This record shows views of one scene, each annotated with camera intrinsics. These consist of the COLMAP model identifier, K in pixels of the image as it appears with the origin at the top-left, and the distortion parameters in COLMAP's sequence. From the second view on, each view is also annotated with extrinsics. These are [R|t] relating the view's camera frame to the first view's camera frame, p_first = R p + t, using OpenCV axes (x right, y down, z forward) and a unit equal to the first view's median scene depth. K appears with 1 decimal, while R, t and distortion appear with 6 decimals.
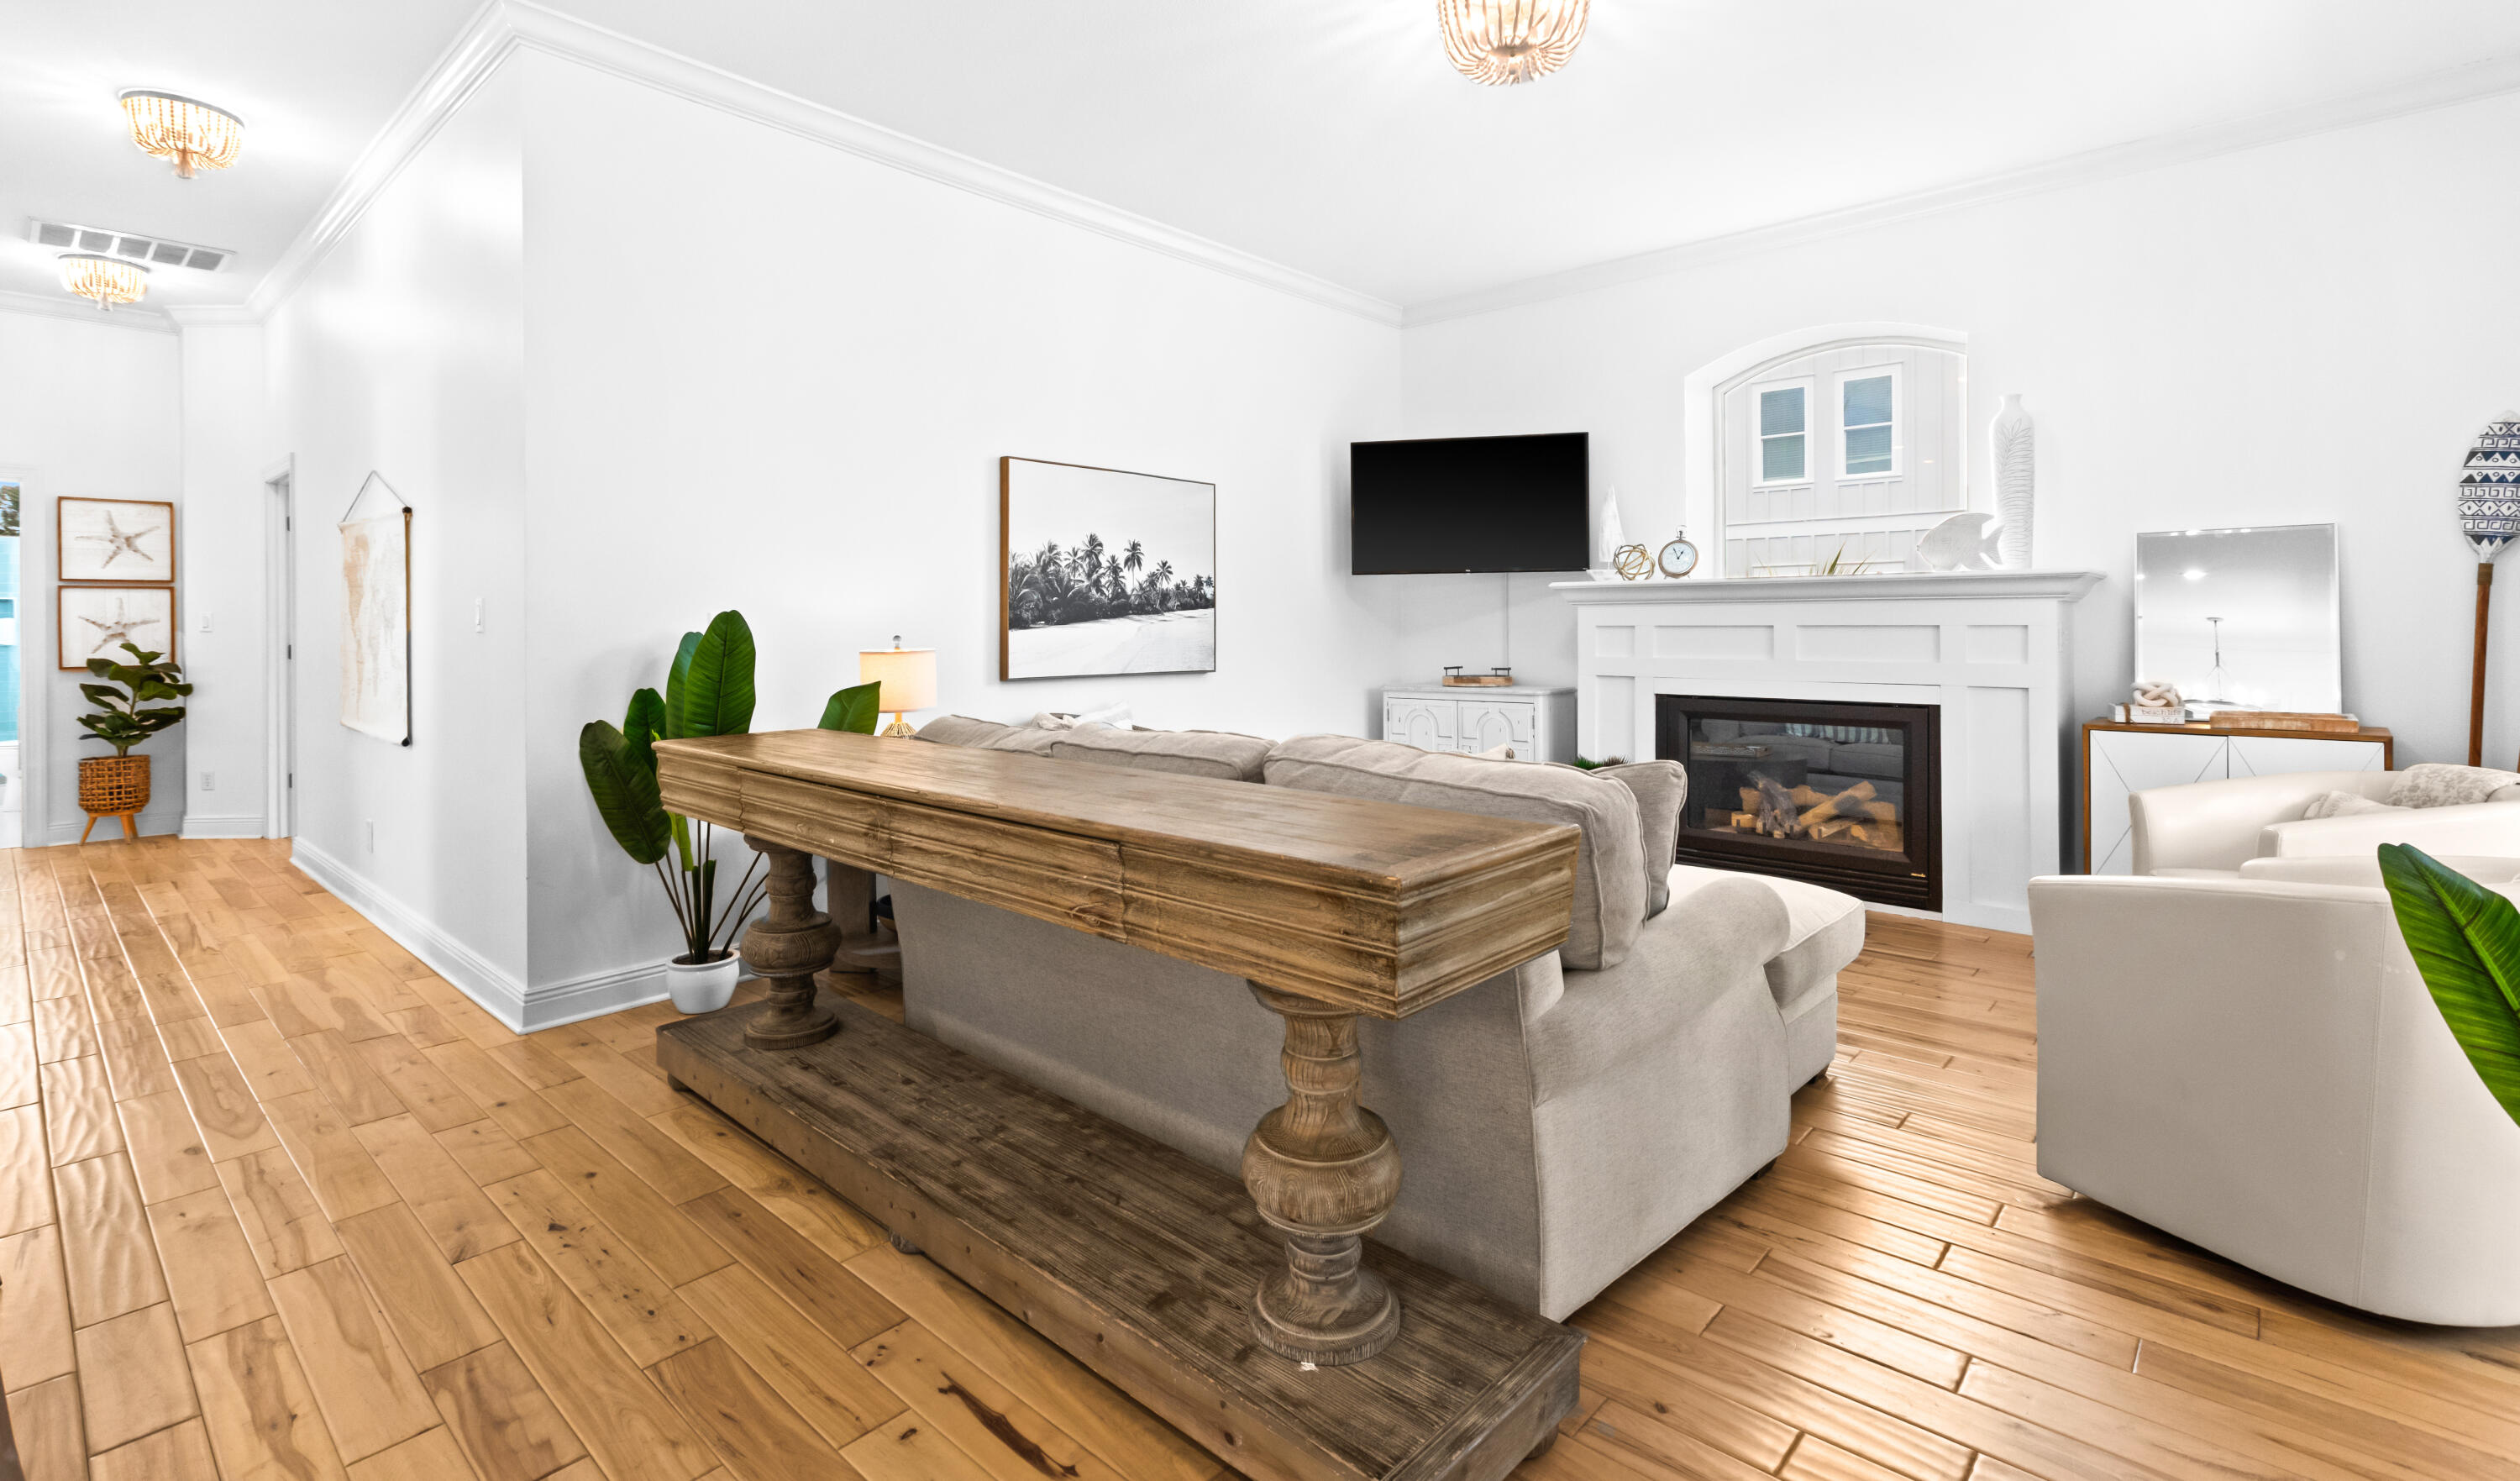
lens RADIAL K [[1132.8, 0, 1229.7], [0, 1132.8, 624.8], [0, 0, 1]] dist [0.003452, -0.002962]
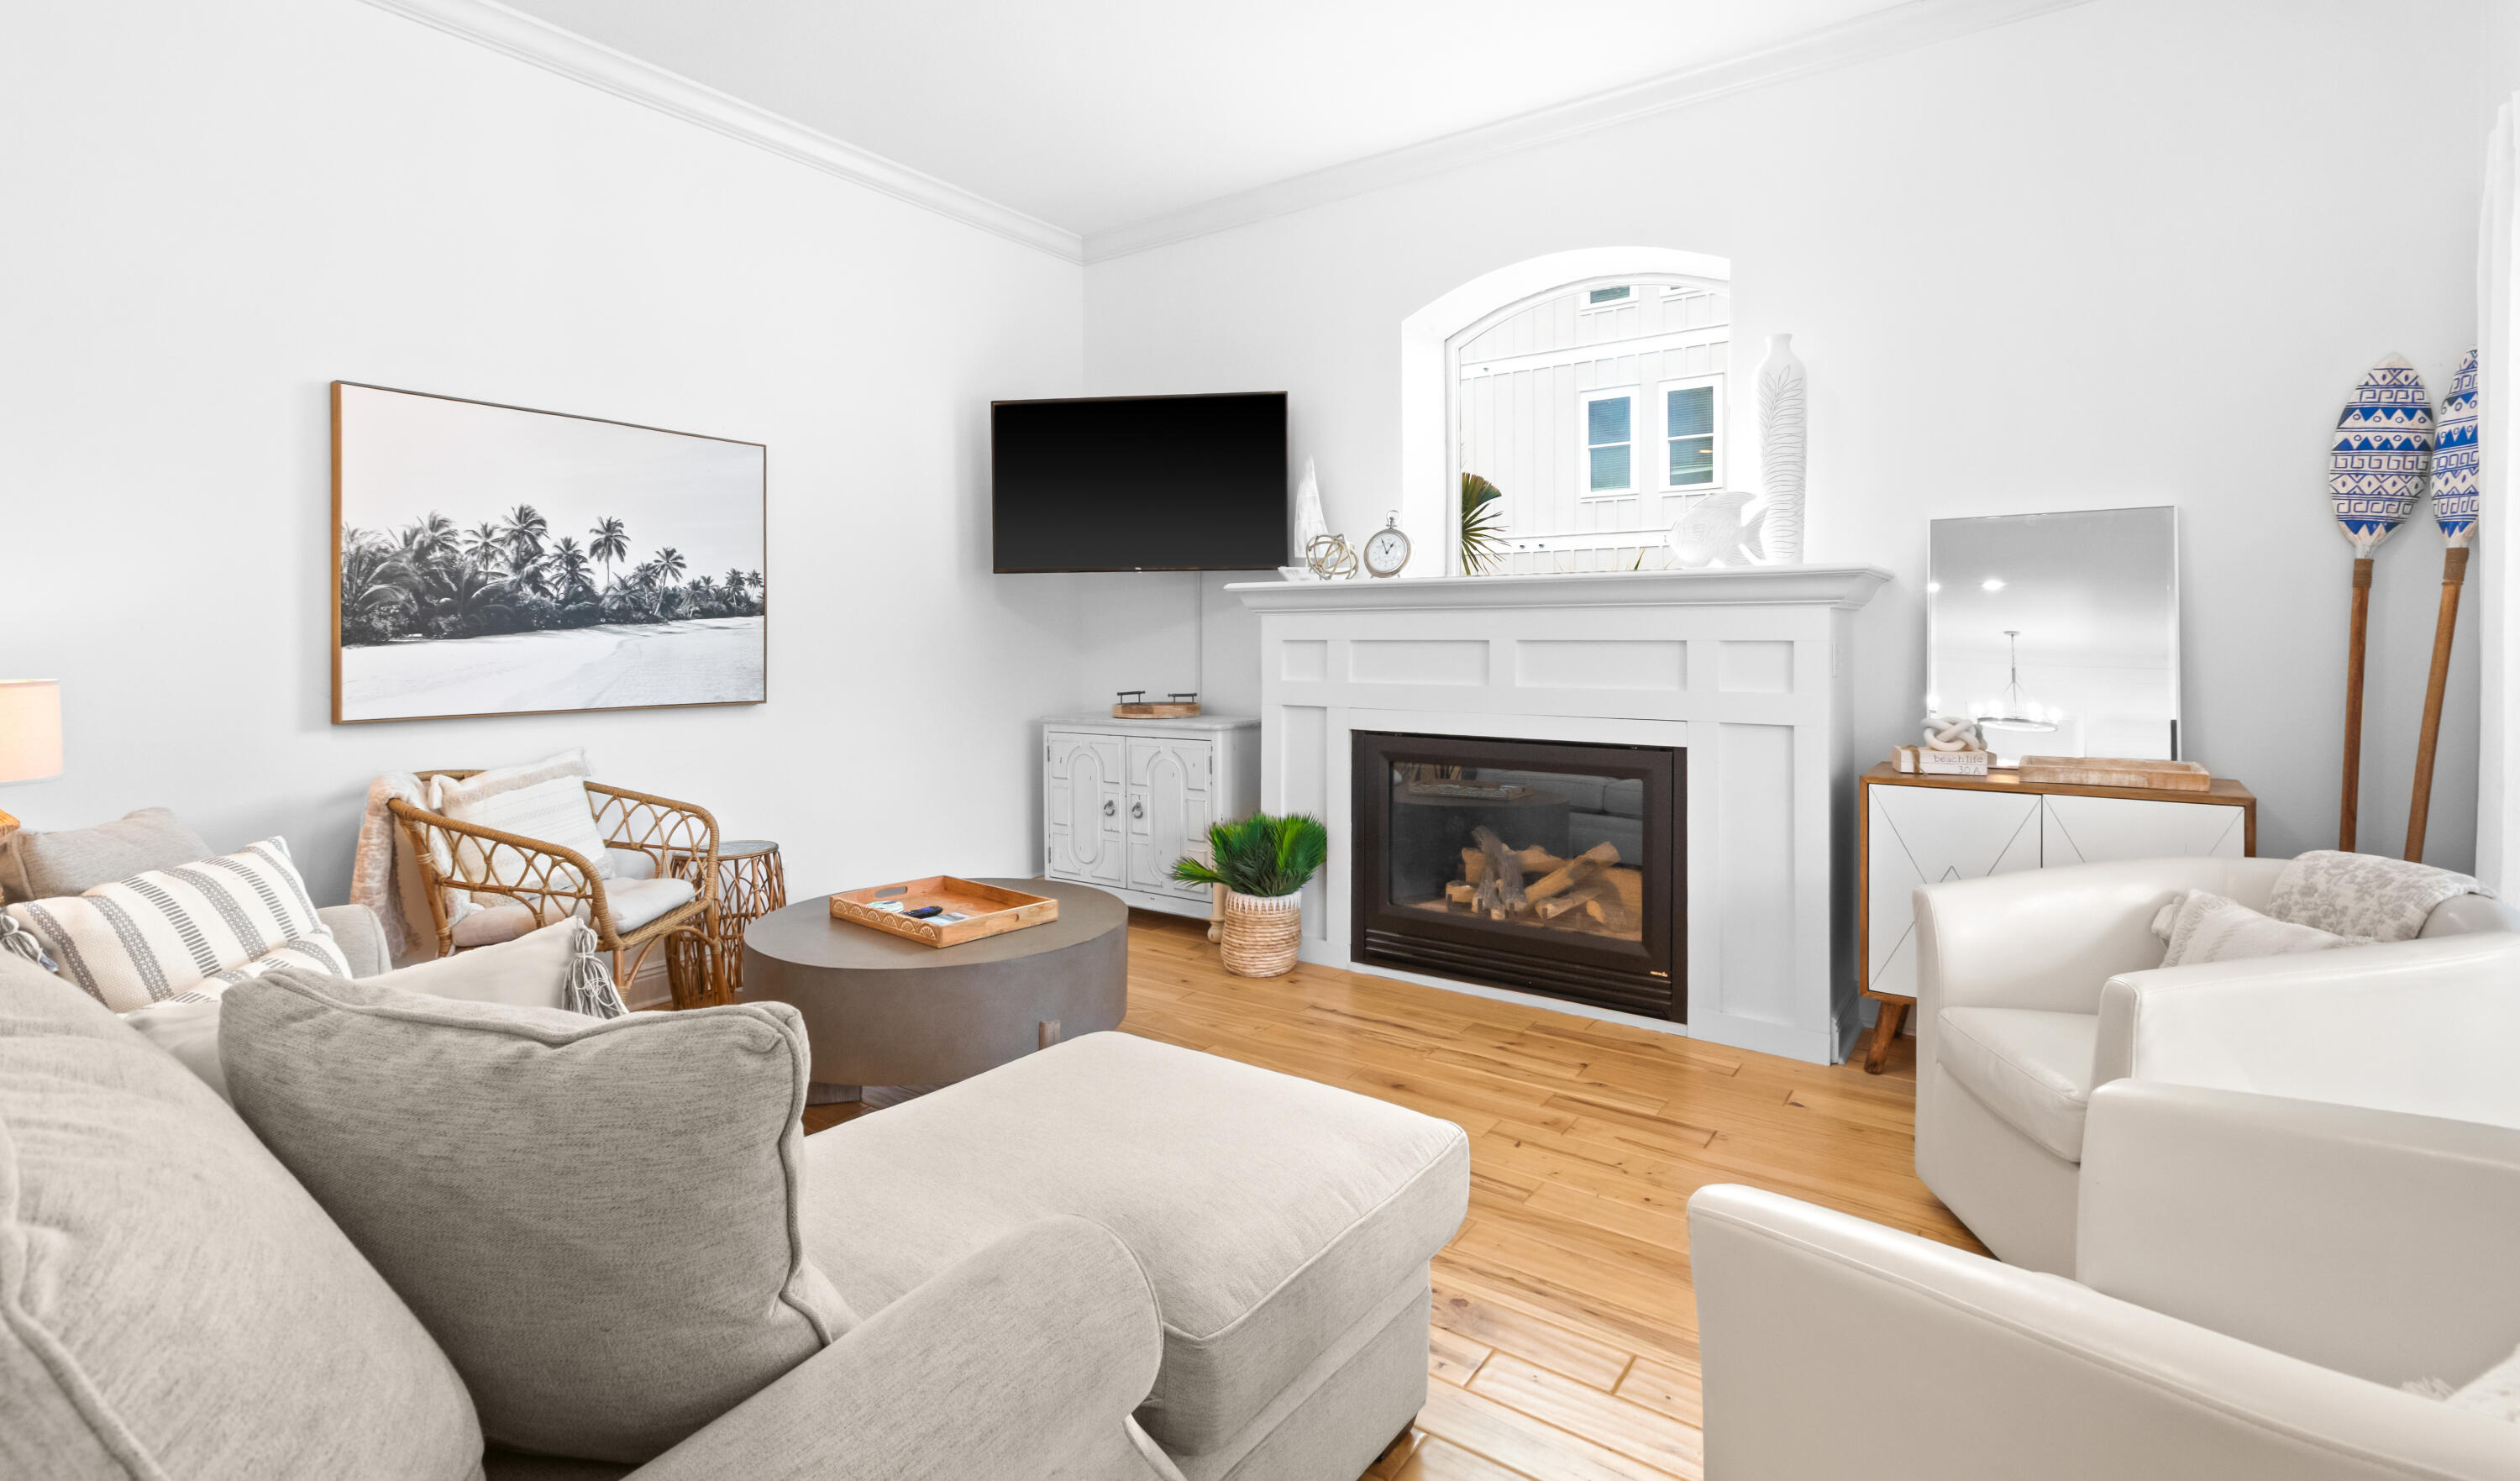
lens RADIAL K [[1132.8, 0, 1234.7], [0, 1132.8, 654.0], [0, 0, 1]] dist [0.003452, -0.002962]
pose [[0.992873, -0.000799, 0.119171, 0.234242], [-0.001118, 0.999871, 0.016021, -0.002476], [-0.119169, -0.016040, 0.992744, 0.285467]]
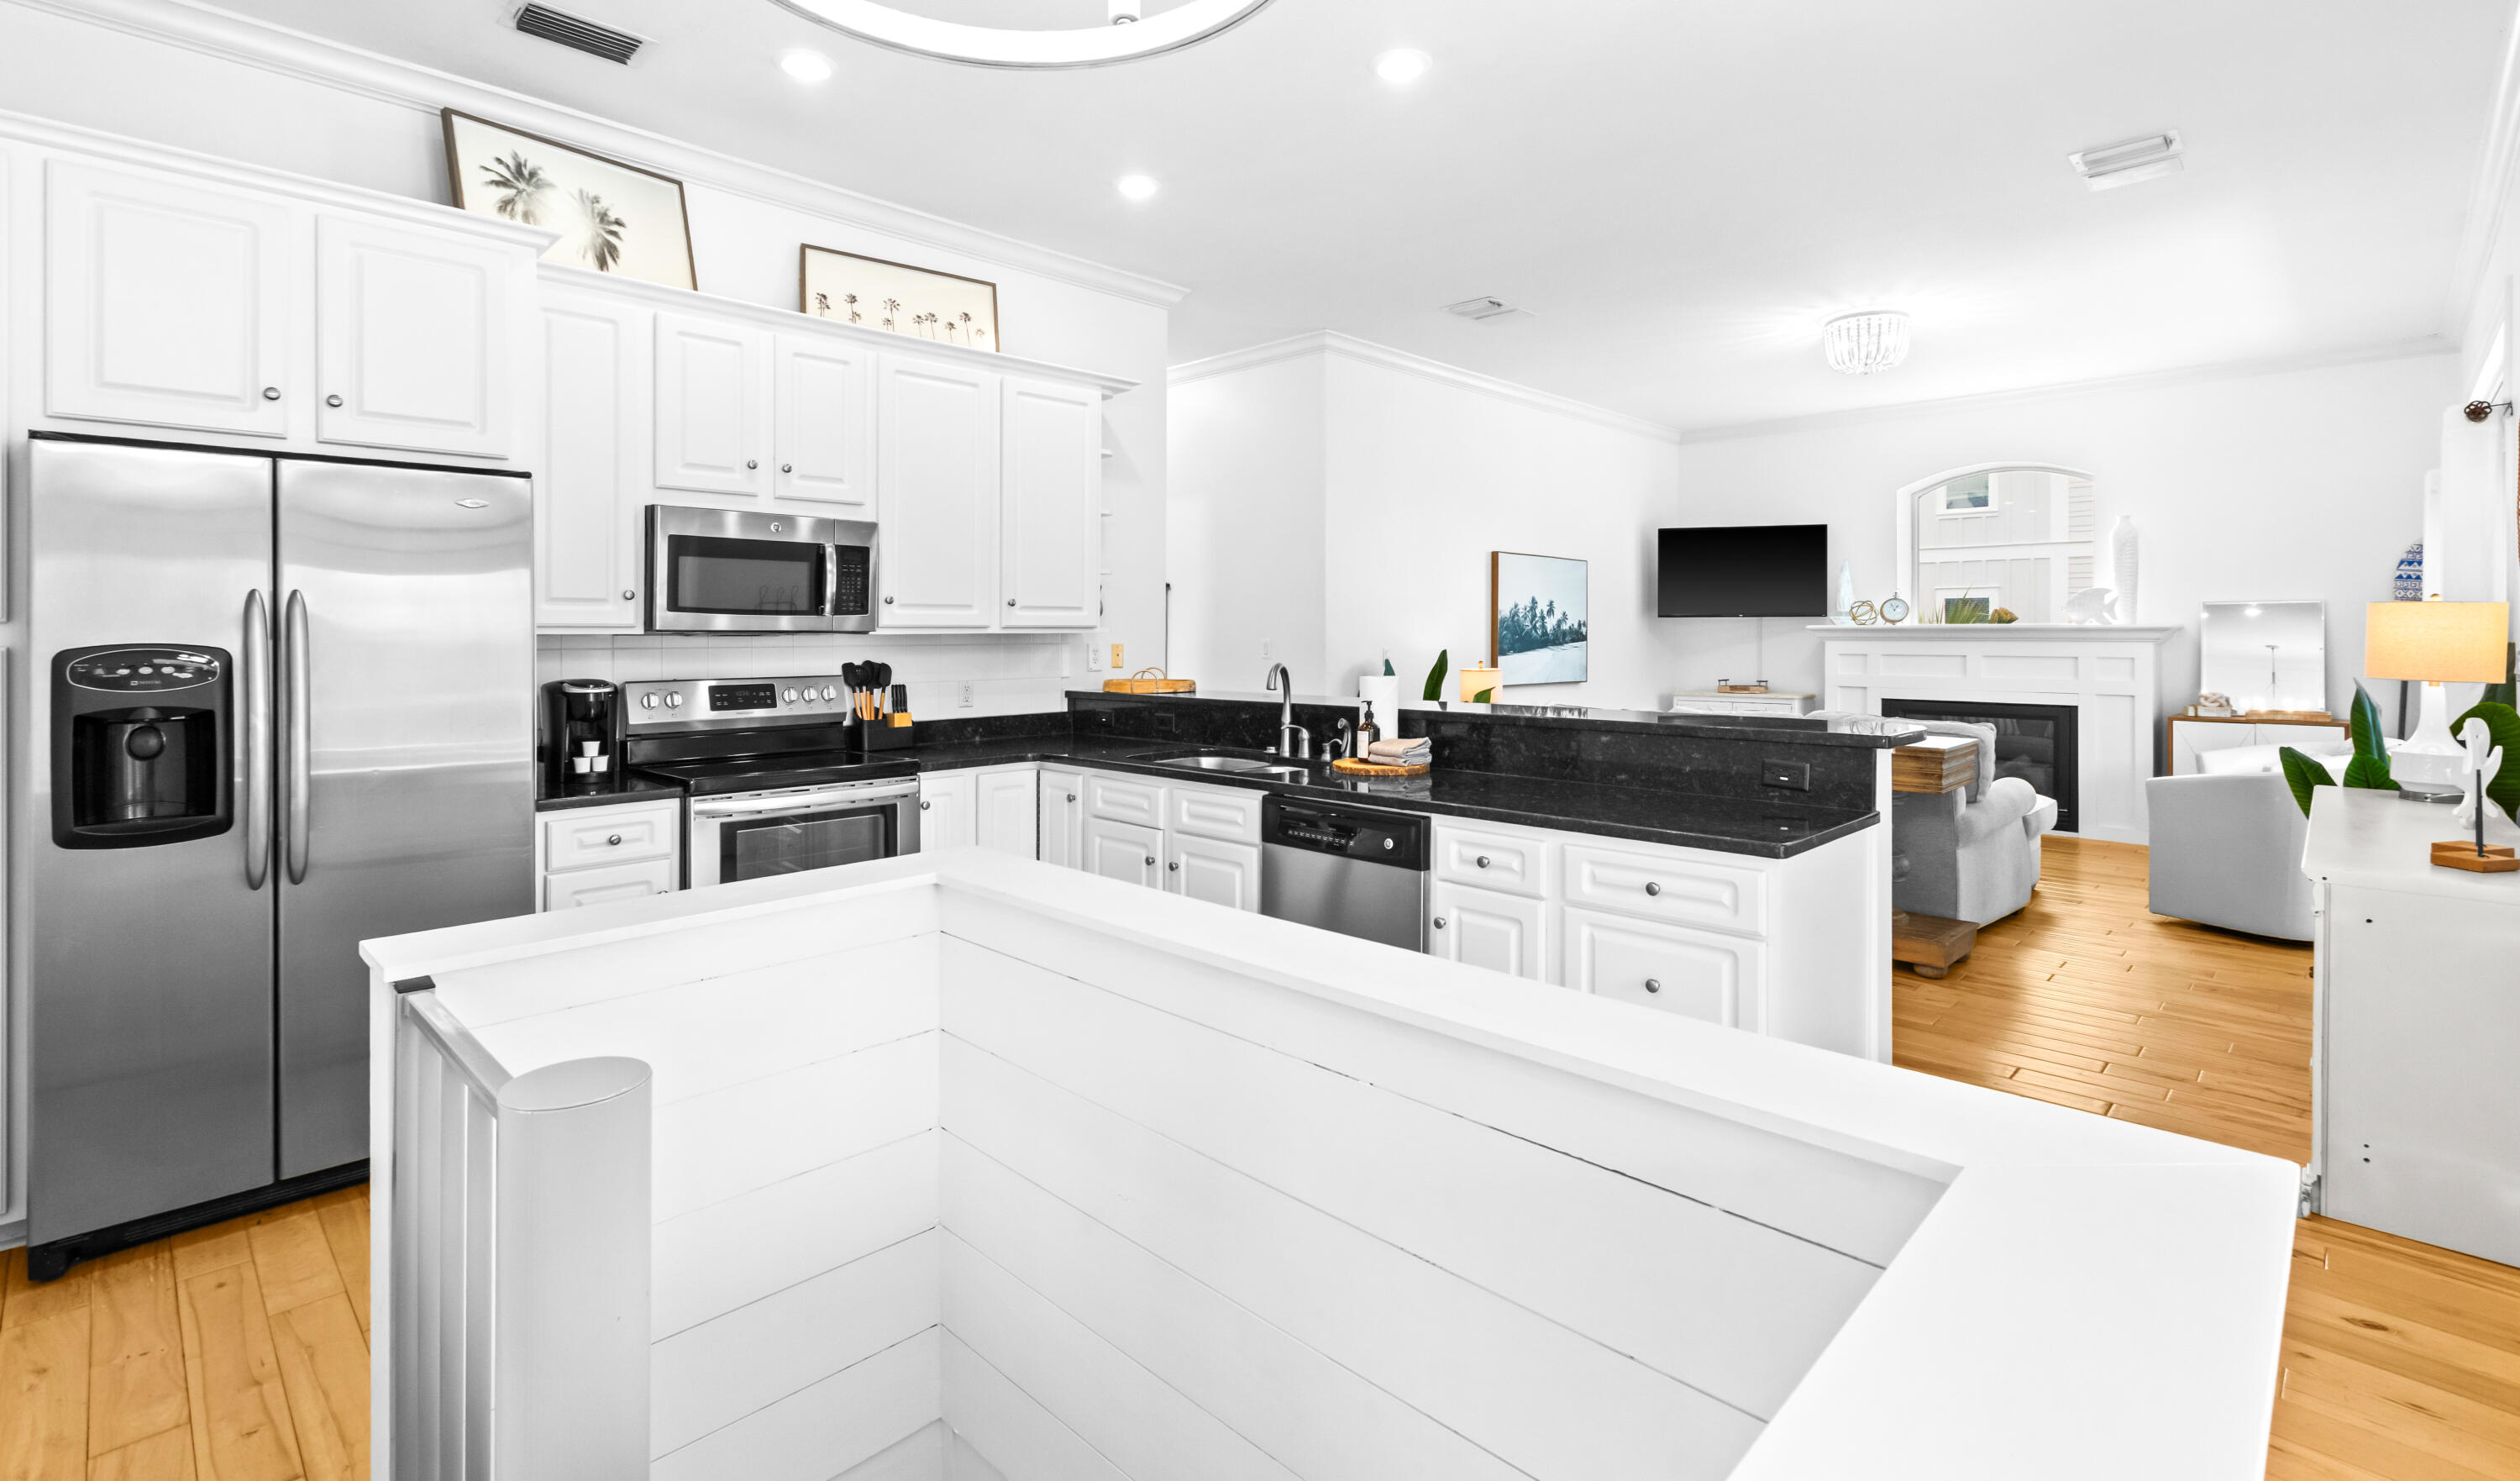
lens RADIAL K [[1132.8, 0, 1230.5], [0, 1132.8, 632.7], [0, 0, 1]] dist [0.003452, -0.002962]
pose [[0.999127, 0.005003, -0.041478, -0.510689], [-0.005036, 0.999987, -0.000686, -0.026583], [0.041474, 0.000895, 0.999139, -0.663111]]
